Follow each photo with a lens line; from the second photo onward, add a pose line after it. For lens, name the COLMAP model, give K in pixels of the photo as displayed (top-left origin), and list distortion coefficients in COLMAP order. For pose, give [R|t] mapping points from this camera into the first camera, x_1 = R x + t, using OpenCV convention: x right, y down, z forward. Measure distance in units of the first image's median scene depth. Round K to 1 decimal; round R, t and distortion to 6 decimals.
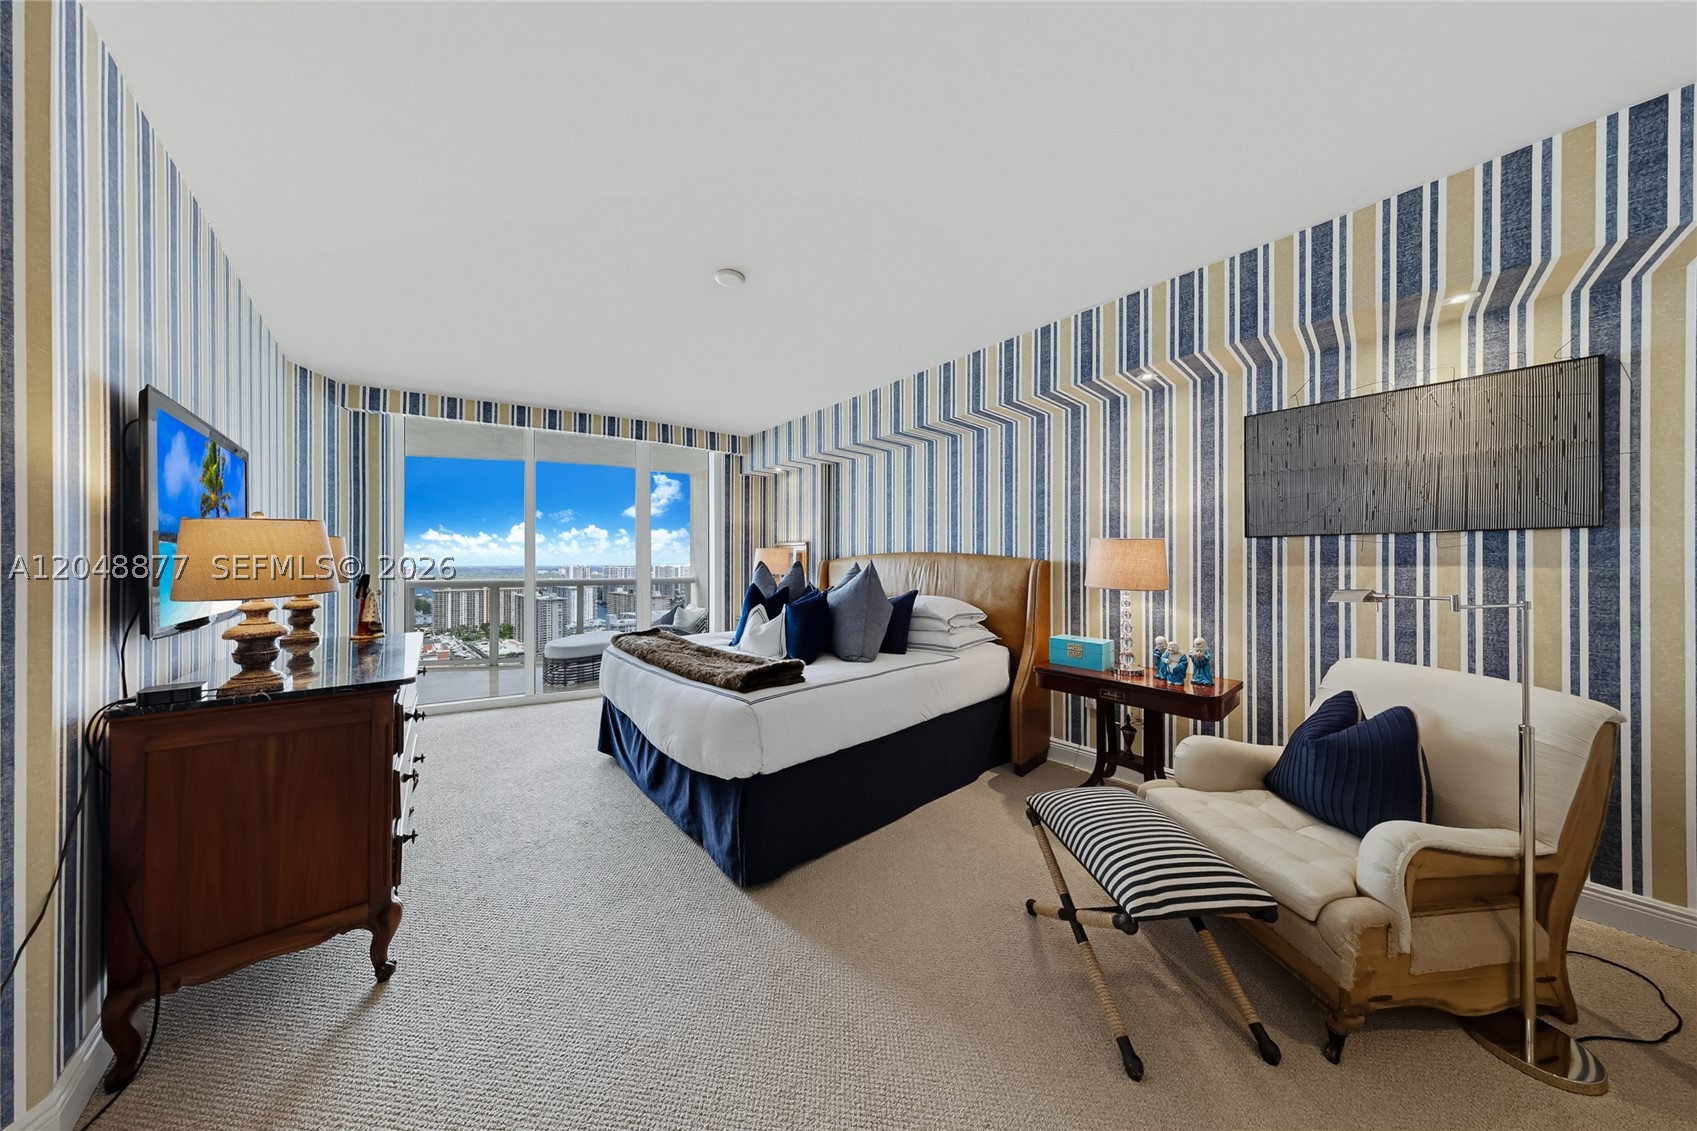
lens RADIAL K [[492.2, 0, 852.1], [0, 492.2, 565.7], [0, 0, 1]] dist [0.000934, 0.000007]
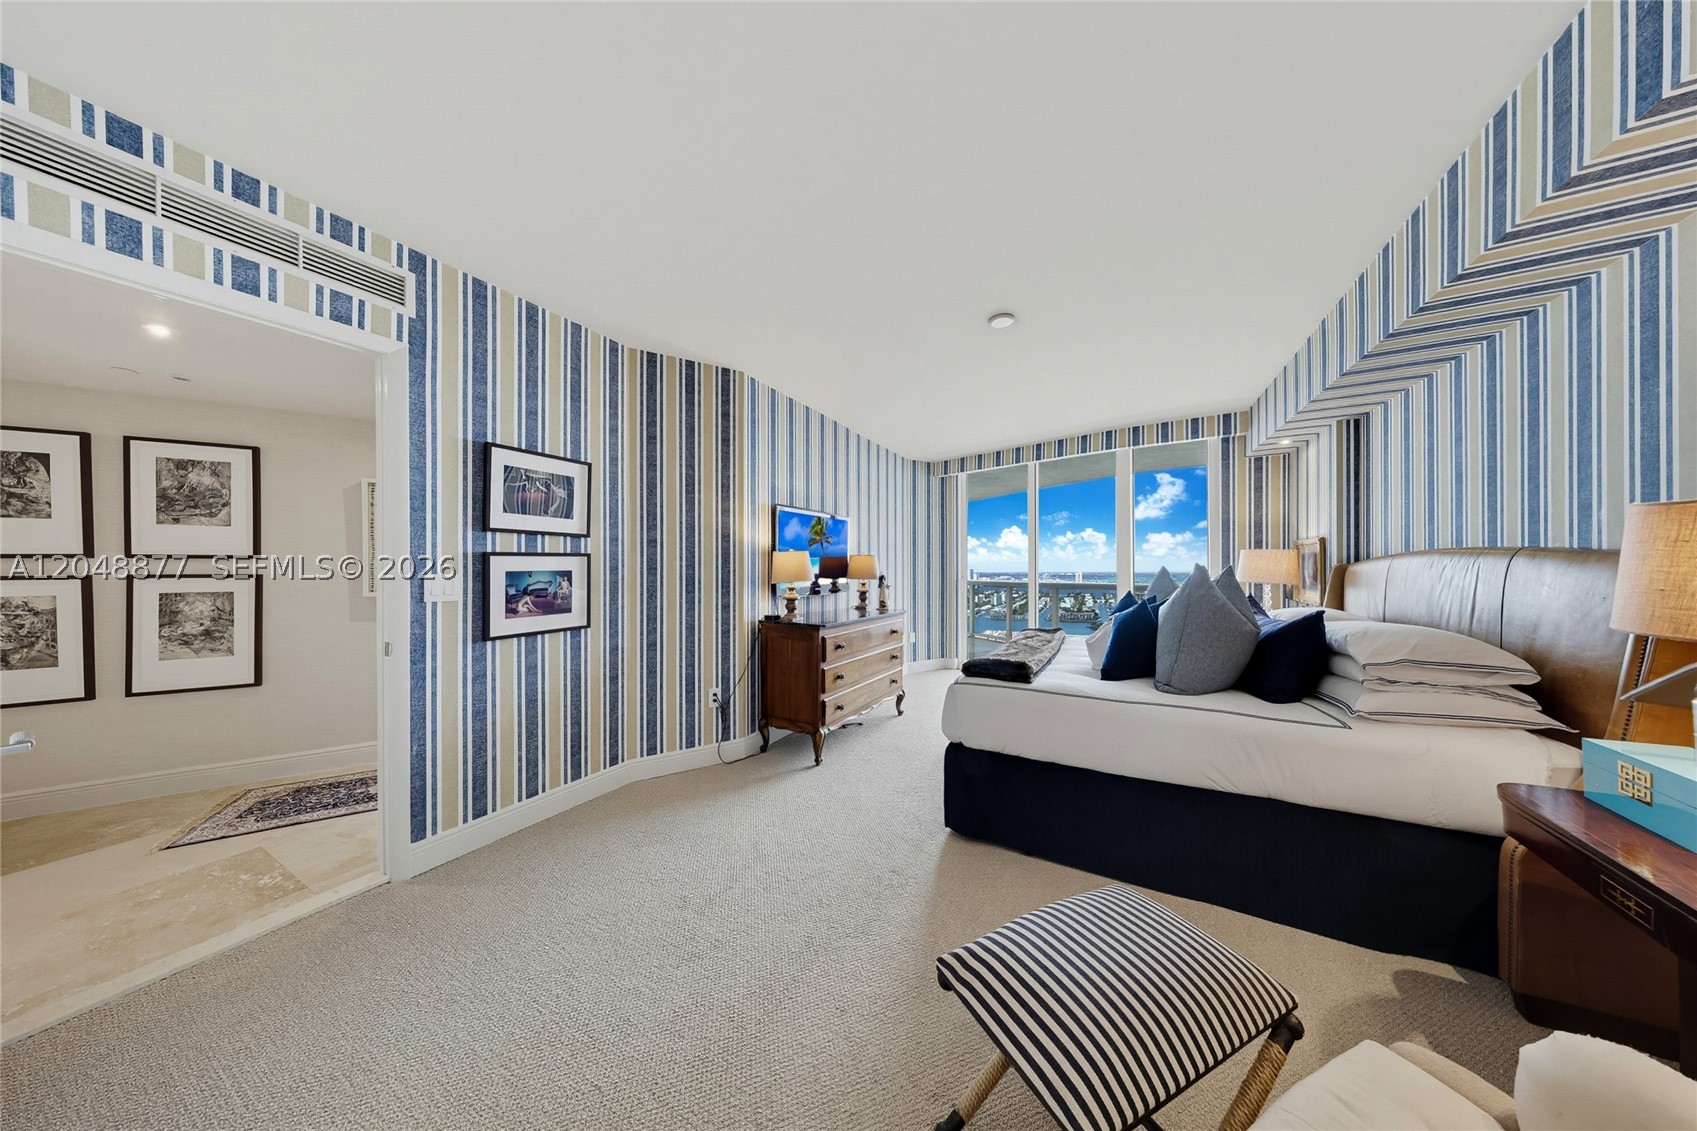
lens RADIAL K [[492.2, 0, 845.7], [0, 492.2, 571.9], [0, 0, 1]] dist [0.000934, 0.000007]
pose [[0.313868, 0.002796, -0.949463, 0.437265], [-0.002383, 0.999995, 0.002158, 0.000030], [0.949464, 0.001585, 0.313873, 0.174940]]
